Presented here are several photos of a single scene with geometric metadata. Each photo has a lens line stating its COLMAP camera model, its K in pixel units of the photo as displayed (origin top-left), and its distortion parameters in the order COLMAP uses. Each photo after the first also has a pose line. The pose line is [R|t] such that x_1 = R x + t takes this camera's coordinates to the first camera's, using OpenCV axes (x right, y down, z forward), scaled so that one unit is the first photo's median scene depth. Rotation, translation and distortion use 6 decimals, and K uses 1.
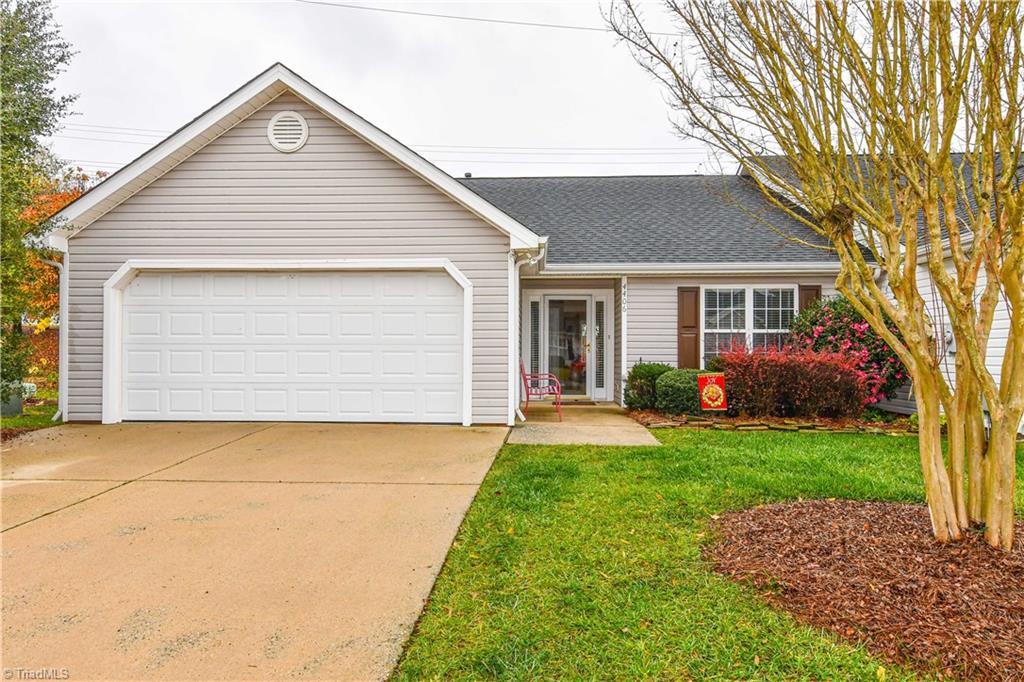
lens RADIAL K [[625.5, 0, 509.7], [0, 625.5, 338.1], [0, 0, 1]] dist [0.022130, 0.000223]
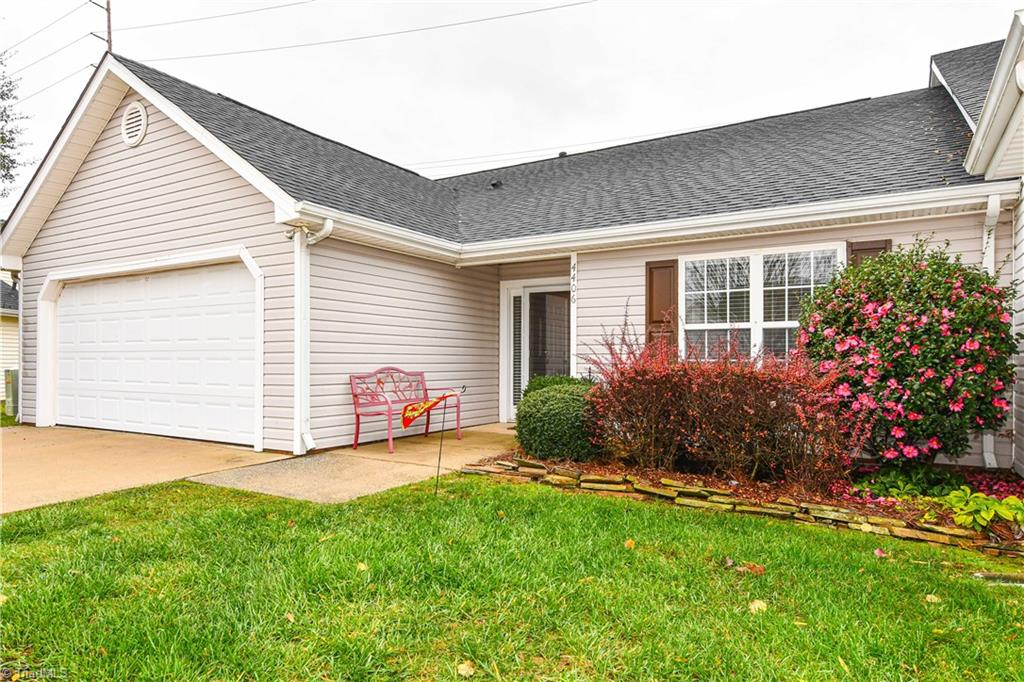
lens RADIAL K [[625.5, 0, 506.1], [0, 625.5, 350.0], [0, 0, 1]] dist [0.022130, 0.000223]
pose [[0.879204, -0.008628, -0.476368, 0.463174], [0.009579, 0.999954, -0.000432, 0.010961], [0.476350, -0.004184, 0.879246, 0.345782]]
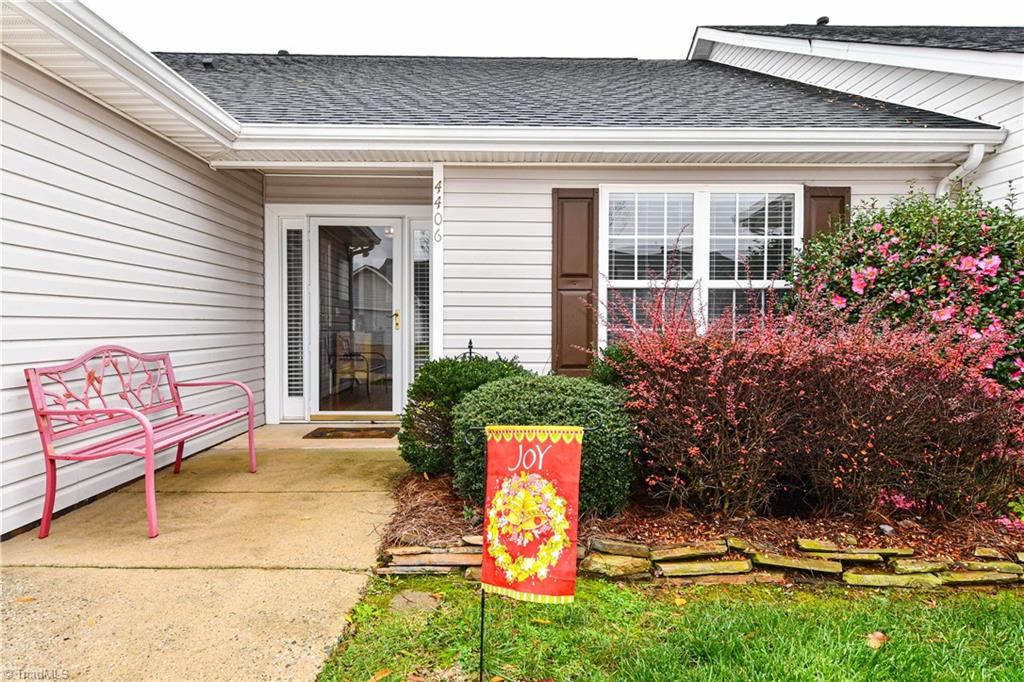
lens RADIAL K [[625.5, 0, 512.1], [0, 625.5, 332.6], [0, 0, 1]] dist [0.022130, 0.000223]
pose [[0.997561, 0.000547, 0.069798, 0.209730], [-0.002806, 0.999475, 0.032264, 0.010206], [-0.069744, -0.032381, 0.997039, 0.543883]]
